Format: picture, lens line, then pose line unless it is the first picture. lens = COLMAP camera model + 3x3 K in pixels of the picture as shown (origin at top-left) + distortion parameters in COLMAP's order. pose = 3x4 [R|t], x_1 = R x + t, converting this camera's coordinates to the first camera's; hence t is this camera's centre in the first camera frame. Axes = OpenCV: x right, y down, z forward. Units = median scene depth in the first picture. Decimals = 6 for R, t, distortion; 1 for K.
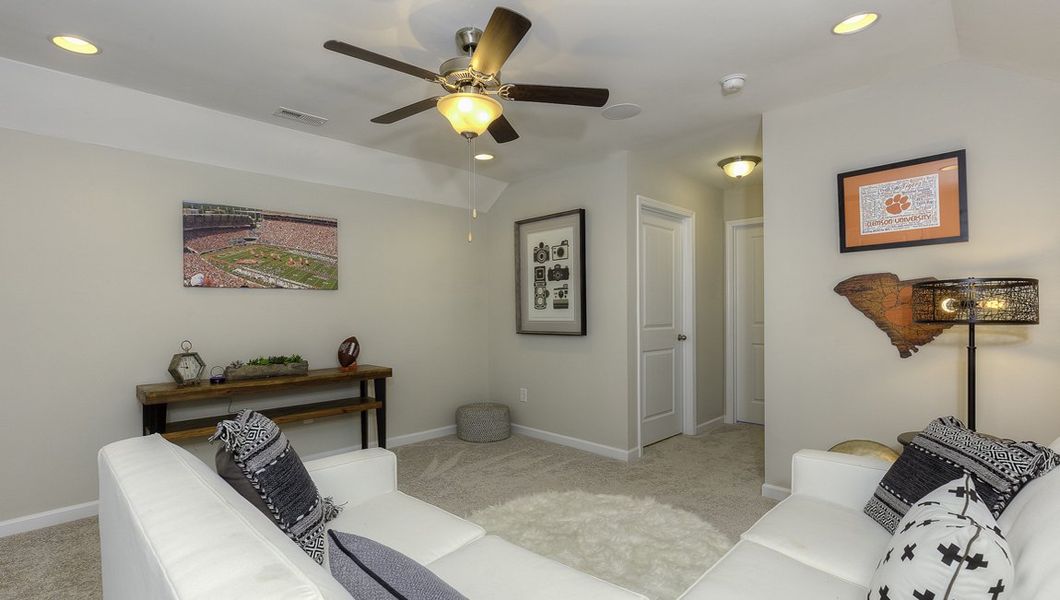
lens RADIAL K [[479.7, 0, 530.7], [0, 479.7, 321.9], [0, 0, 1]] dist [-0.001709, 0.000062]
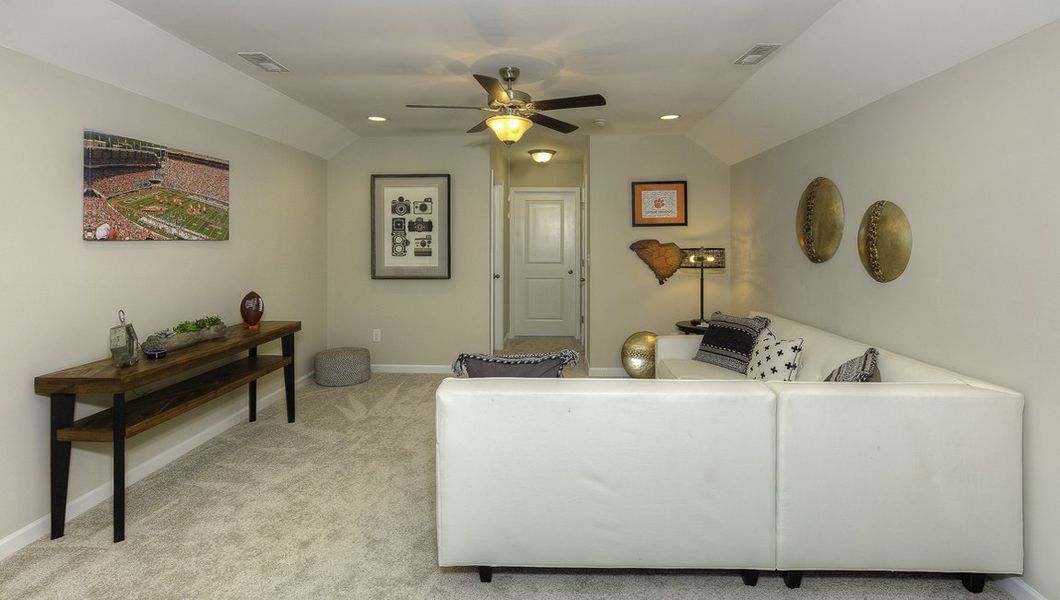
lens RADIAL K [[483.9, 0, 531.1], [0, 483.9, 253.0], [0, 0, 1]] dist [-0.003612, -0.000126]
pose [[0.739804, -0.008852, 0.672764, -0.656067], [0.008686, 0.999956, 0.003606, -0.045874], [-0.672767, 0.003176, 0.739848, -0.049692]]
